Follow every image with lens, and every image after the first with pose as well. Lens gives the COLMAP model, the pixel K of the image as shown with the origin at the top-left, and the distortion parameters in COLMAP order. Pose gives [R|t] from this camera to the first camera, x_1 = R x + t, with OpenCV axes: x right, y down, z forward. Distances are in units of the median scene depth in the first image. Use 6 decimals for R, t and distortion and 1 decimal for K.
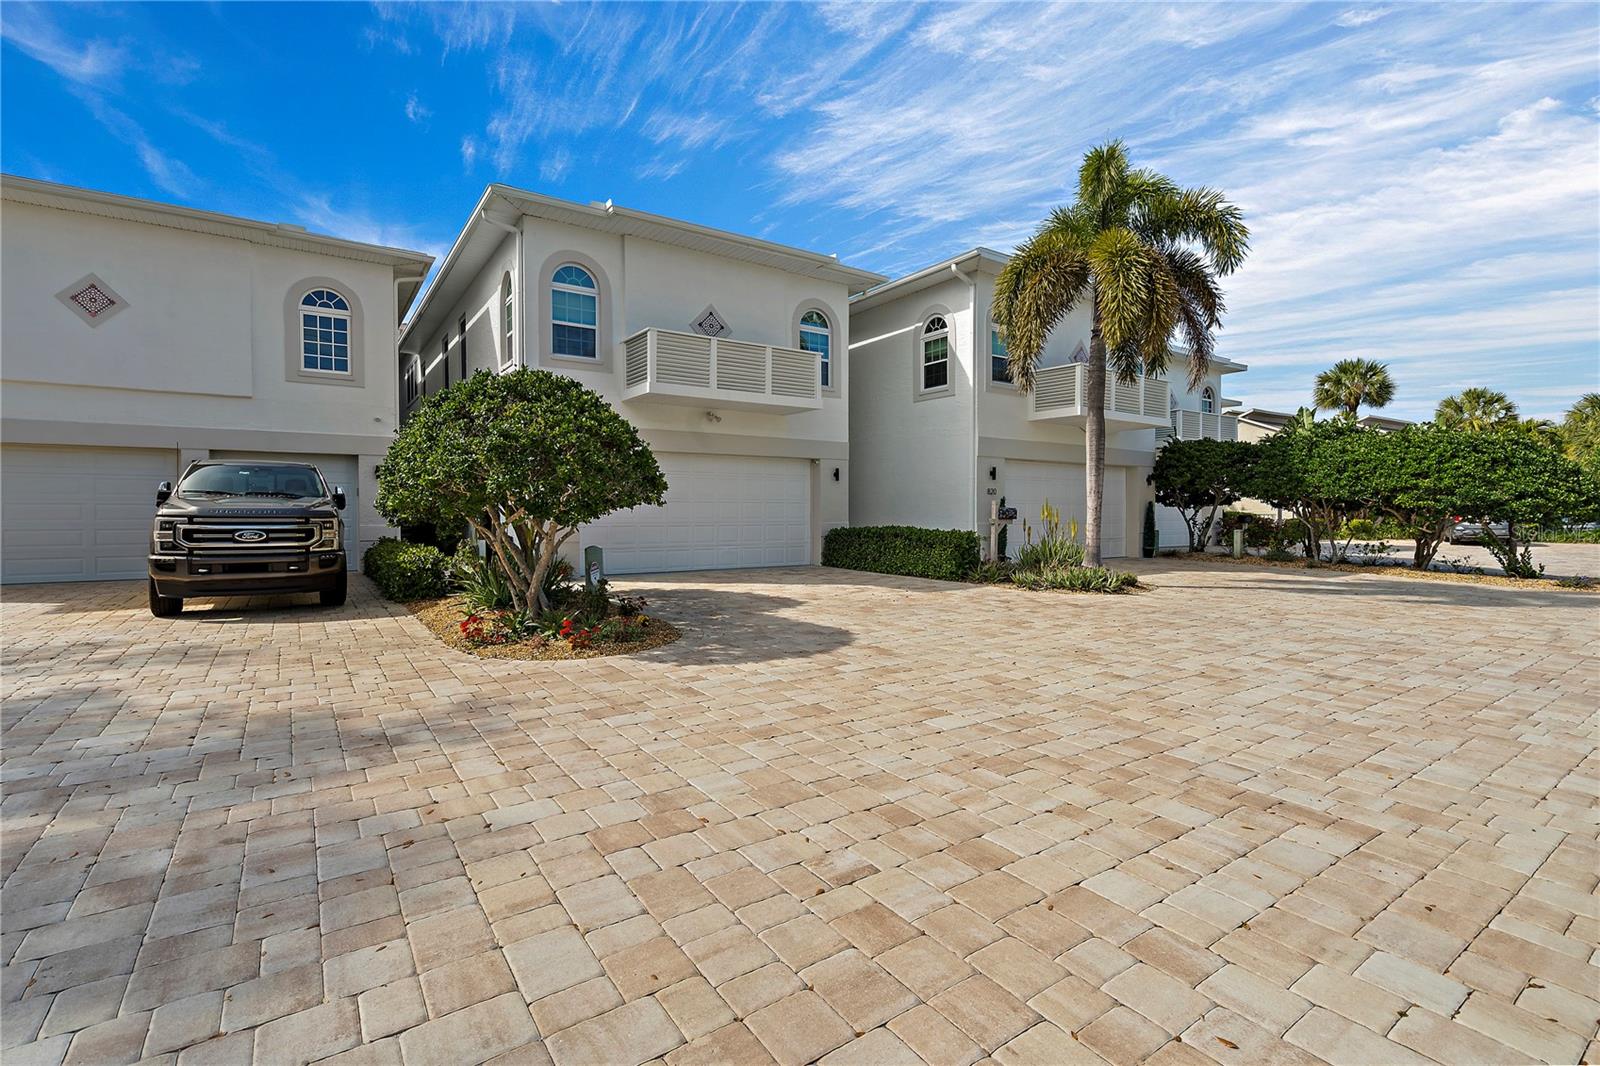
lens RADIAL K [[736.6, 0, 800.2], [0, 736.6, 524.0], [0, 0, 1]] dist [-0.004162, -0.000105]
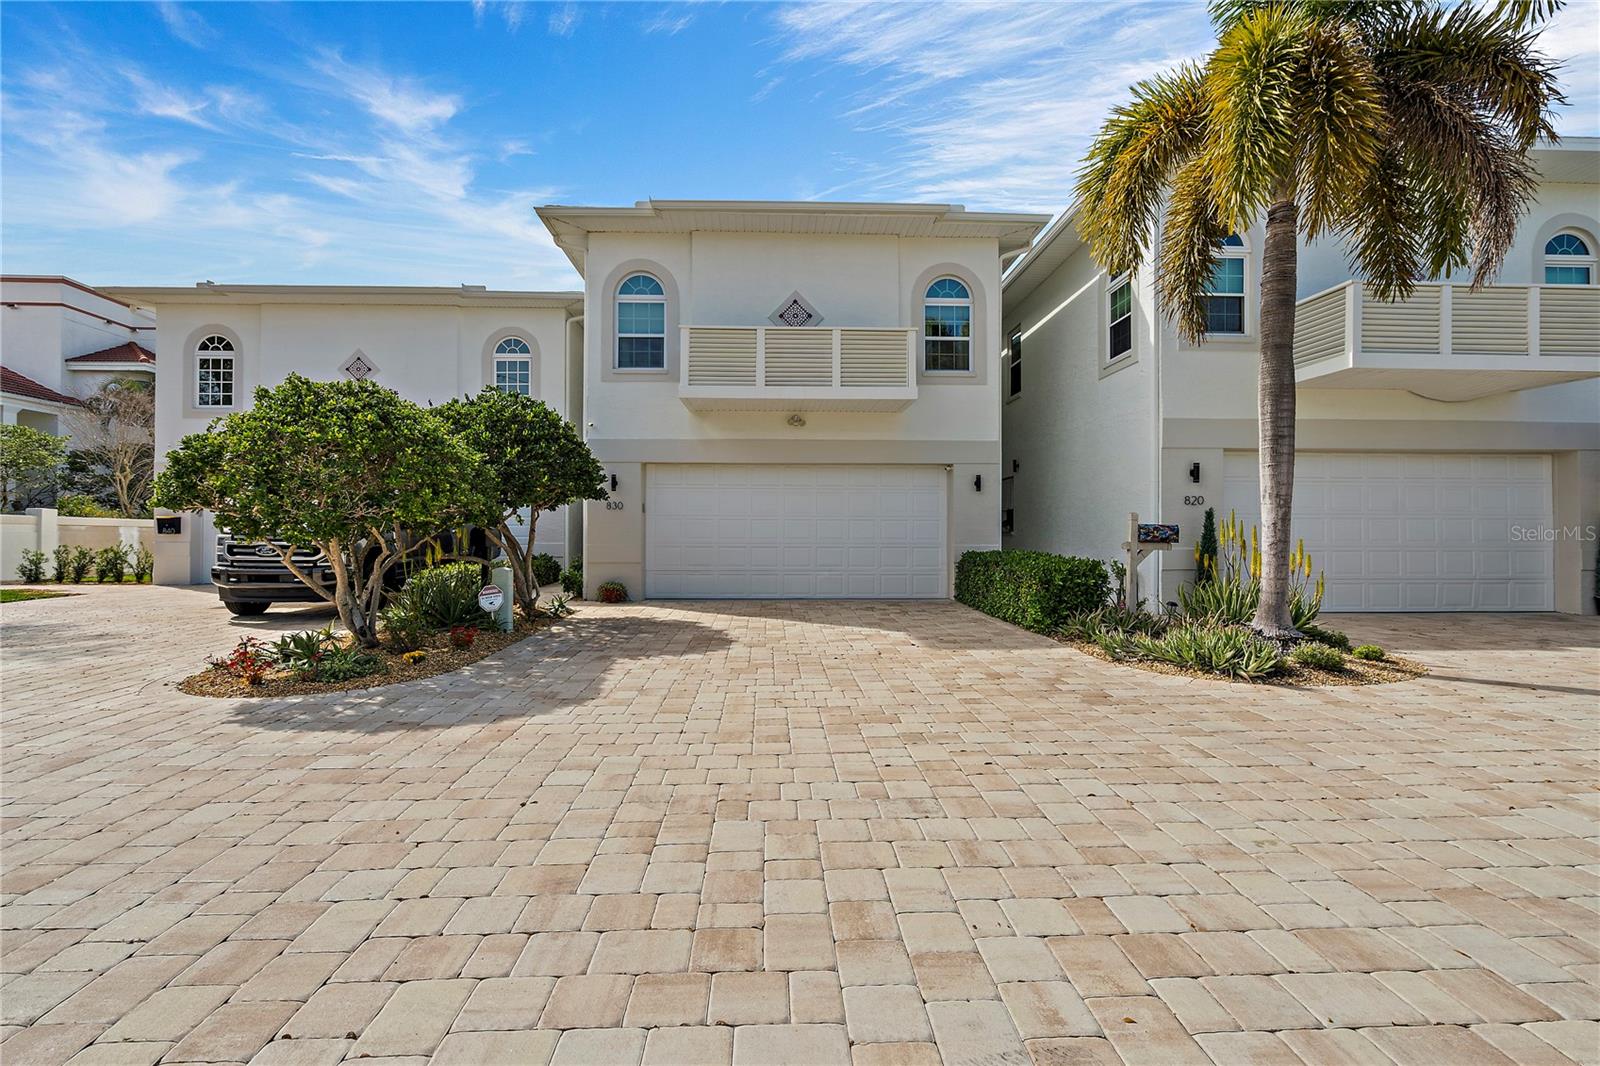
lens RADIAL K [[723.8, 0, 795.8], [0, 723.8, 527.0], [0, 0, 1]] dist [-0.002556, 0.000751]
pose [[0.842786, -0.002138, -0.538245, 0.340568], [-0.010160, 0.999751, -0.019880, -0.004368], [0.538153, 0.022223, 0.842554, 0.293857]]
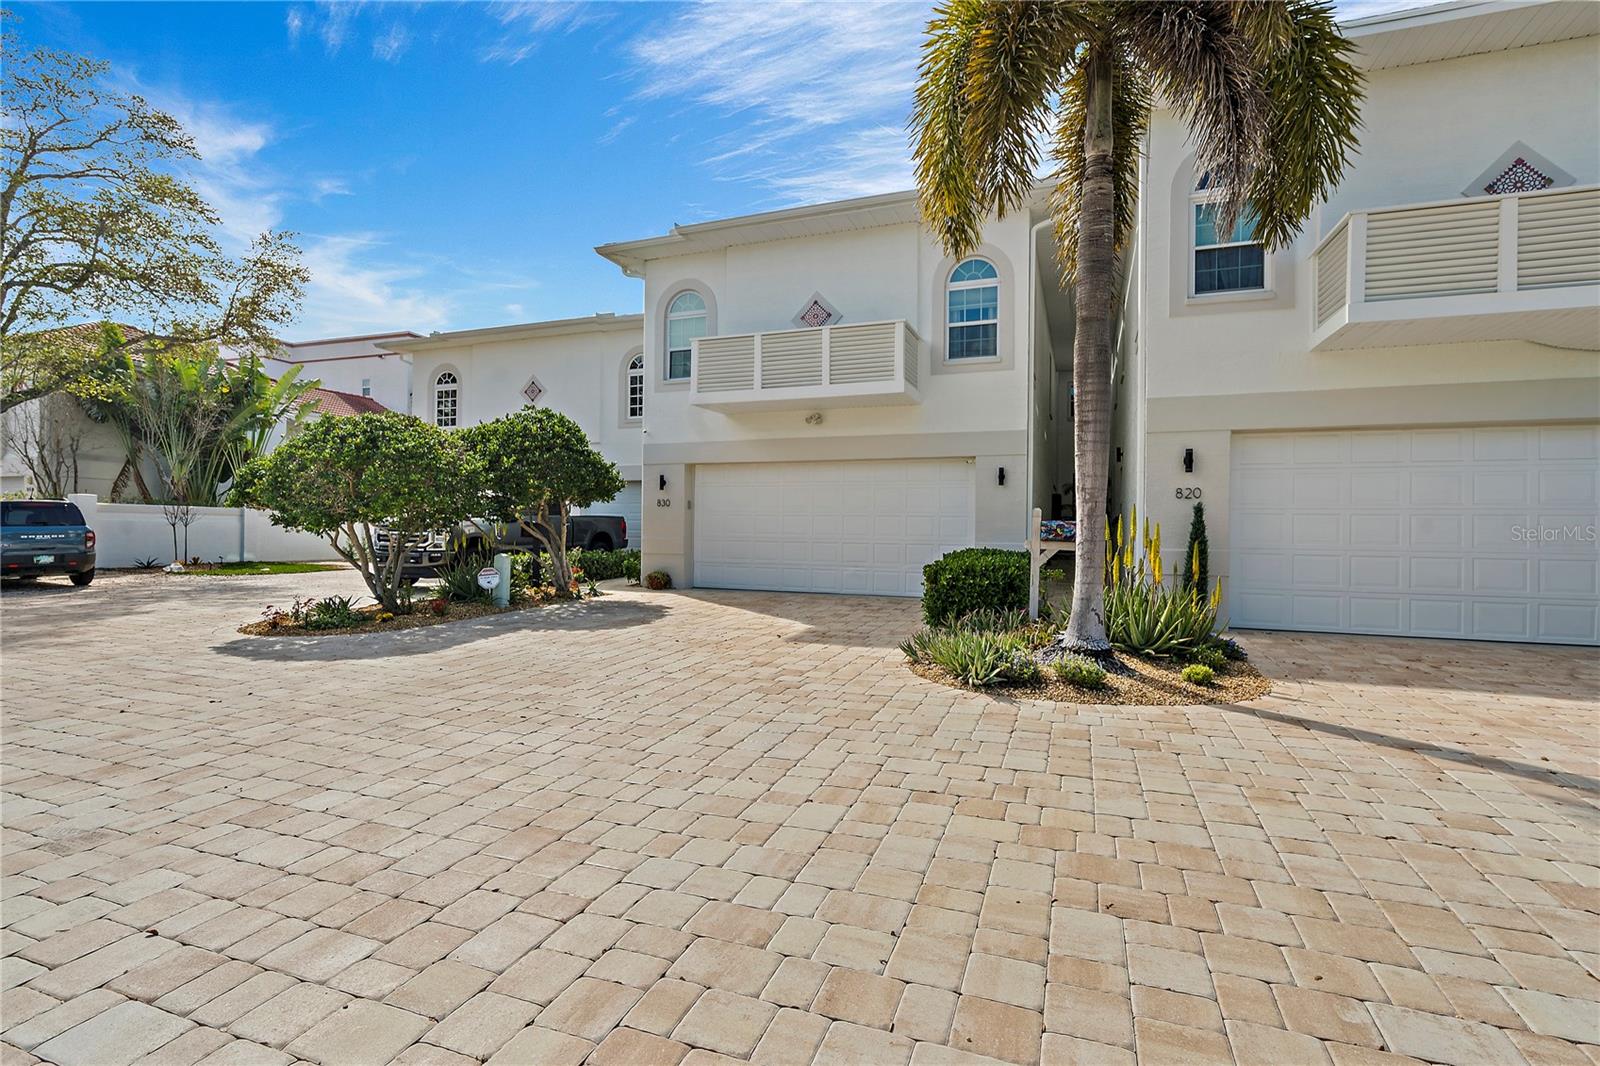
lens RADIAL K [[757.4, 0, 794.7], [0, 757.4, 523.9], [0, 0, 1]] dist [-0.002069, -0.000334]
pose [[0.563368, 0.002038, -0.826204, 0.623625], [-0.022637, 0.999660, -0.012970, -0.007708], [0.825896, 0.026010, 0.563222, 0.480307]]
